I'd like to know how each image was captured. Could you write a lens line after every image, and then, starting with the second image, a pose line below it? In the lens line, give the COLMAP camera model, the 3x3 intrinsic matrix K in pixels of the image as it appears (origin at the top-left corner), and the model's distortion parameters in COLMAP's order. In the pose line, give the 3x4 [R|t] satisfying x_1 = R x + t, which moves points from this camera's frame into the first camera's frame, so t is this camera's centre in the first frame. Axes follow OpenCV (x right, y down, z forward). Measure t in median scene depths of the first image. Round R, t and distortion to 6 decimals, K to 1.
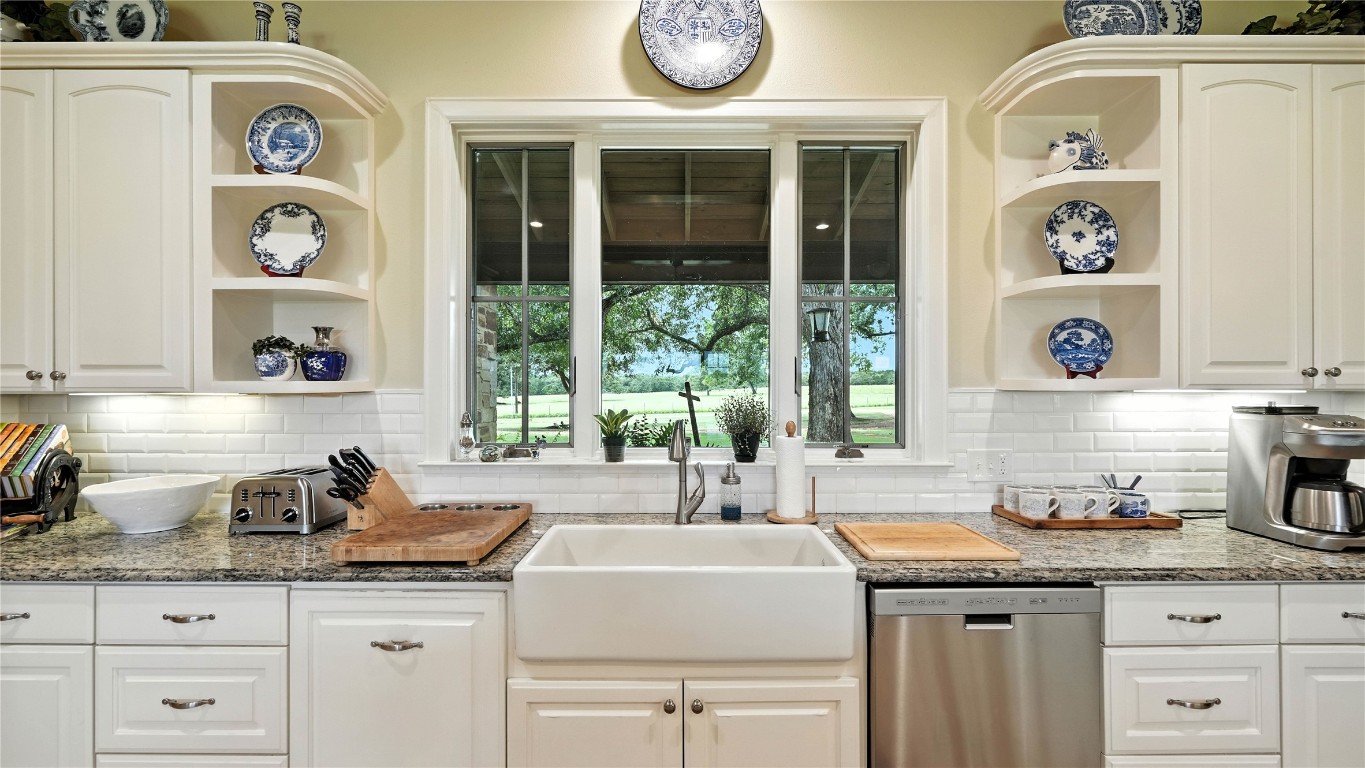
lens RADIAL K [[547.2, 0, 683.7], [0, 547.2, 381.3], [0, 0, 1]] dist [0.001797, -0.000067]
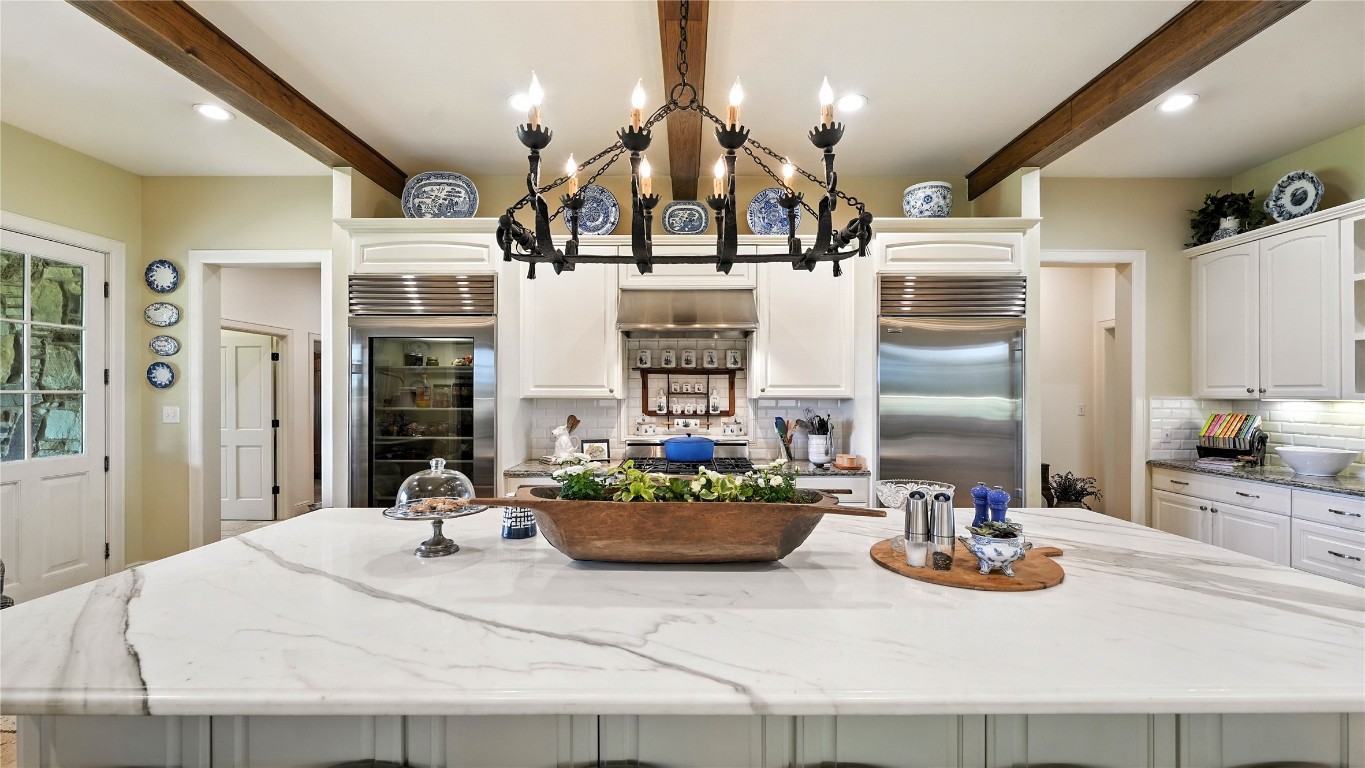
lens RADIAL K [[547.2, 0, 682.6], [0, 547.2, 392.2], [0, 0, 1]] dist [0.001797, -0.000067]
pose [[-0.000113, -0.003944, -0.999992, 0.876200], [-0.001751, 0.999991, -0.003944, 0.007406], [0.999998, 0.001751, -0.000120, -1.127499]]
